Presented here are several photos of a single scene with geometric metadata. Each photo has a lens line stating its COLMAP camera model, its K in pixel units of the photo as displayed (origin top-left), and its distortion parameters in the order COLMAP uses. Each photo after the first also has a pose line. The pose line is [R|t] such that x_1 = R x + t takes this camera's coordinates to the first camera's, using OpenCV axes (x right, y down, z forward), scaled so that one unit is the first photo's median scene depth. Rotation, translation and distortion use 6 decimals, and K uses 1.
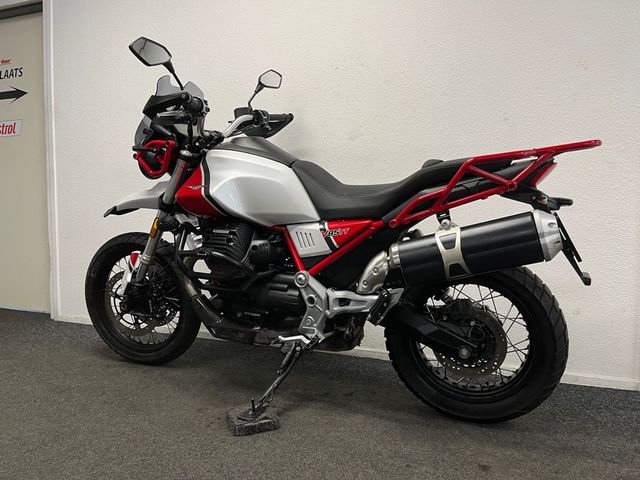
lens RADIAL K [[487.5, 0, 324.6], [0, 487.5, 238.9], [0, 0, 1]] dist [0.011124, 0.000526]
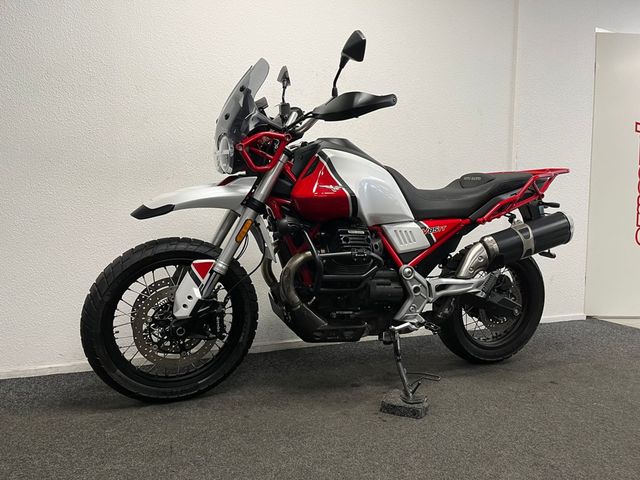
lens RADIAL K [[481.9, 0, 320.0], [0, 481.9, 240.0], [0, 0, 1]] dist [0.013355, 0.001306]
pose [[0.718019, -0.041060, 0.694812, -0.969118], [0.035320, 0.999122, 0.022543, -0.023882], [-0.695127, 0.008354, 0.718838, 0.343864]]
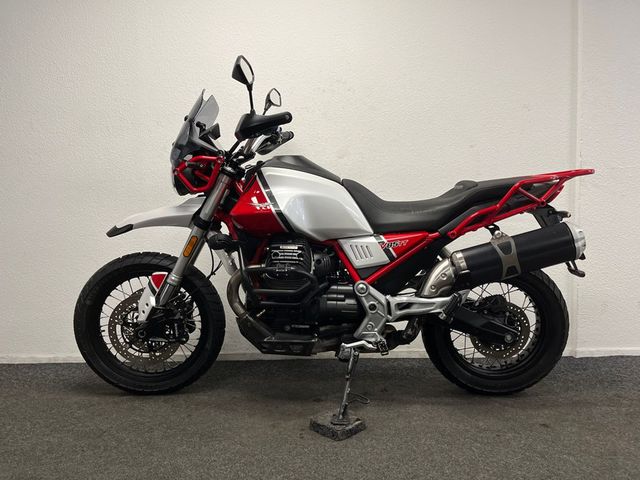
lens RADIAL K [[481.9, 0, 320.0], [0, 481.9, 240.0], [0, 0, 1]] dist [0.013355, 0.001306]
pose [[0.925780, -0.033380, 0.376587, -0.537905], [0.039588, 0.999178, -0.008755, -0.019495], [-0.375985, 0.023014, 0.926340, 0.040209]]
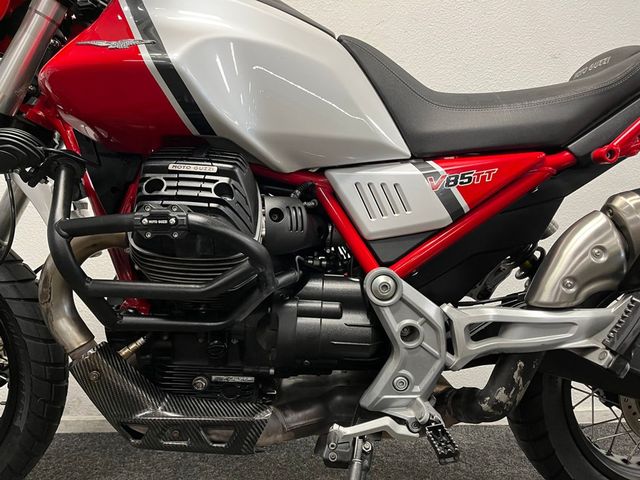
lens RADIAL K [[487.5, 0, 324.6], [0, 487.5, 238.9], [0, 0, 1]] dist [0.011124, 0.000526]
pose [[0.907576, 0.000466, 0.419887, -0.282169], [0.027334, 0.997813, -0.060191, 0.065544], [-0.418996, 0.066105, 0.905578, 0.627030]]
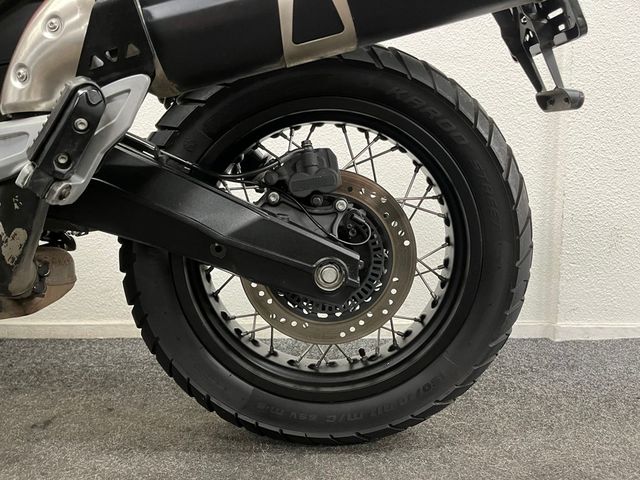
lens RADIAL K [[487.5, 0, 324.6], [0, 487.5, 238.9], [0, 0, 1]] dist [0.011124, 0.000526]
pose [[0.915419, -0.031740, 0.401250, 0.120529], [0.020502, 0.999269, 0.032272, 0.171681], [-0.401981, -0.021316, 0.915400, 0.590633]]
